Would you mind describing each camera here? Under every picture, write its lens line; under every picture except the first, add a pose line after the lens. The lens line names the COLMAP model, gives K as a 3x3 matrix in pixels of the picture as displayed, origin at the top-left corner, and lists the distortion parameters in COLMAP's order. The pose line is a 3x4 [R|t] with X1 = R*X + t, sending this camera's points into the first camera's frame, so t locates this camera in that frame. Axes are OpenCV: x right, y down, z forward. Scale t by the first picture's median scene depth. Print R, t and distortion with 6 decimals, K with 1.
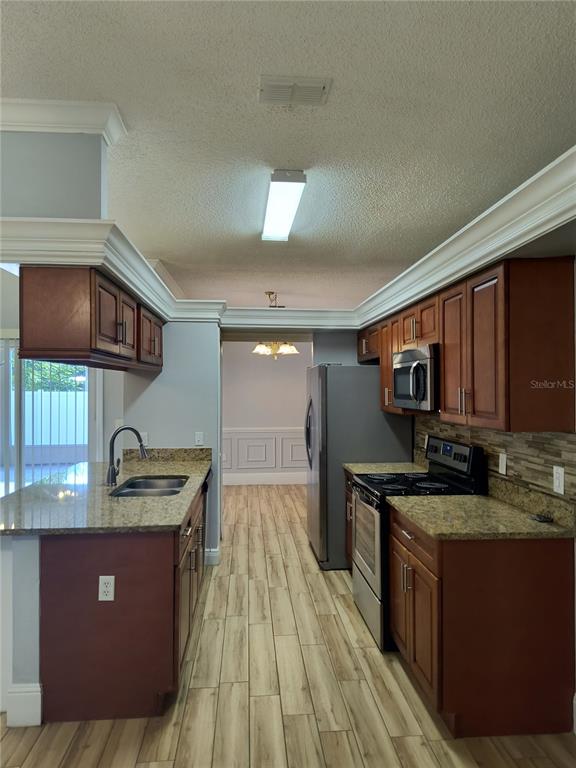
lens RADIAL K [[527.6, 0, 292.3], [0, 527.6, 387.3], [0, 0, 1]] dist [0.033543, -0.044590]
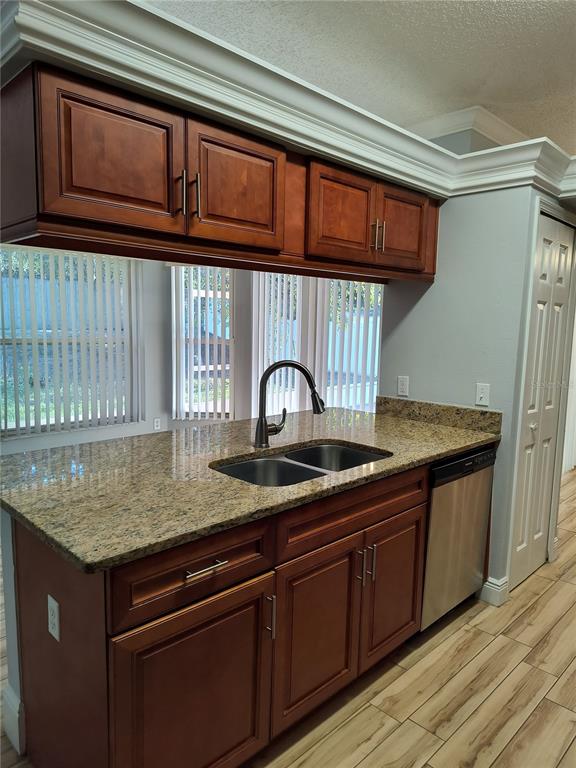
lens RADIAL K [[527.6, 0, 282.5], [0, 527.6, 389.6], [0, 0, 1]] dist [0.033543, -0.044590]
pose [[0.640841, 0.111940, -0.759468, 0.222194], [-0.021252, 0.991519, 0.128209, 0.033143], [0.767379, -0.066021, 0.637786, 0.743630]]
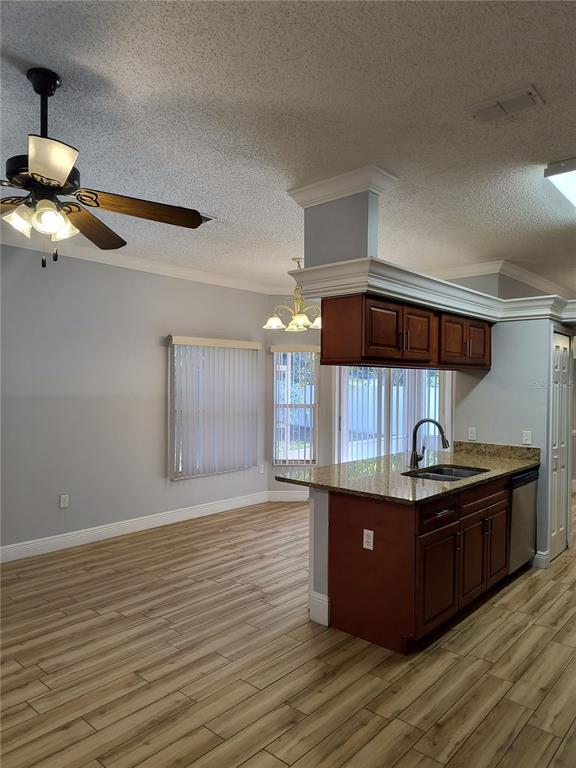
lens RADIAL K [[527.6, 0, 275.5], [0, 527.6, 390.1], [0, 0, 1]] dist [0.033543, -0.044590]
pose [[0.675184, 0.016279, -0.737470, 0.400849], [-0.008157, 0.999860, 0.014604, -0.004755], [0.737604, -0.003845, 0.675222, -0.038664]]
